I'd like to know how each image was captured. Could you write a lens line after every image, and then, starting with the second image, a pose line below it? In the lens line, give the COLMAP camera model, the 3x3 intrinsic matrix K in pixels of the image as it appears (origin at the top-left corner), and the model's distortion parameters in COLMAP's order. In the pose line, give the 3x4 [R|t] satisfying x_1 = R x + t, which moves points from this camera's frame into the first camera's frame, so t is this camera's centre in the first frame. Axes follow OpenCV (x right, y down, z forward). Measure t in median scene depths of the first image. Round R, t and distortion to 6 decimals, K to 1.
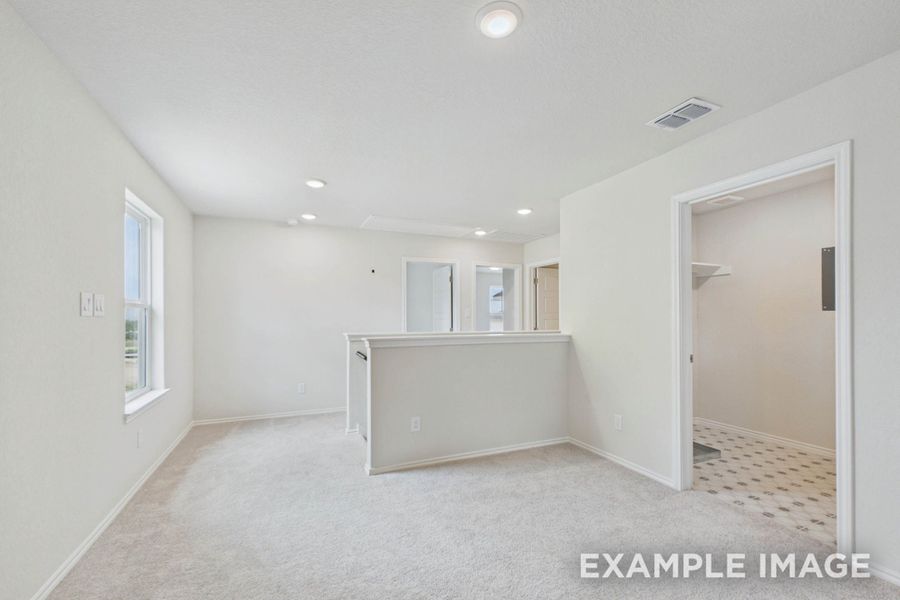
lens RADIAL K [[380.7, 0, 449.8], [0, 380.7, 317.7], [0, 0, 1]] dist [0.000926, 0.000866]
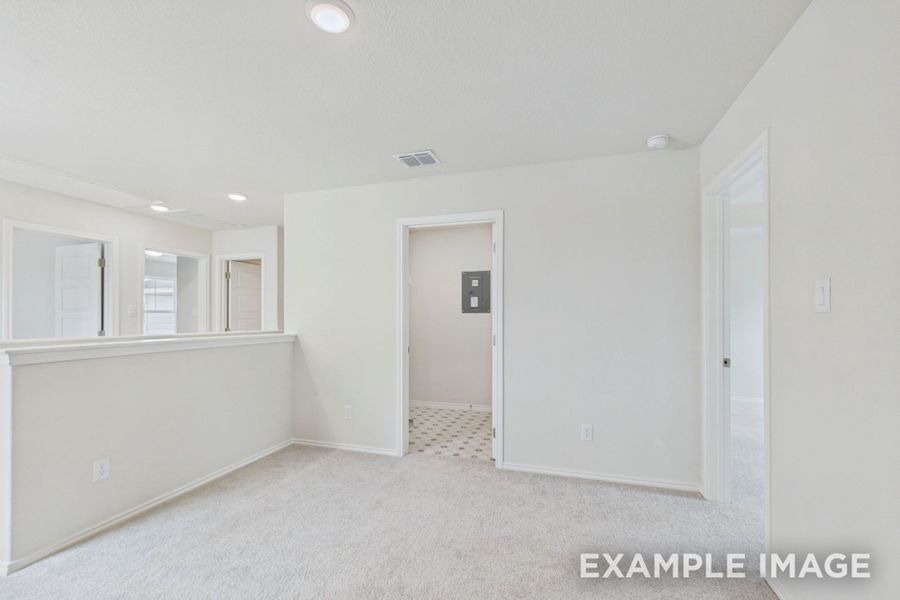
lens RADIAL K [[380.7, 0, 449.8], [0, 380.7, 317.7], [0, 0, 1]] dist [0.000926, 0.000866]
pose [[0.650369, 0.003780, 0.759609, -0.196580], [-0.004118, 0.999990, -0.001450, 0.000856], [-0.759607, -0.002185, 0.650378, 0.059907]]
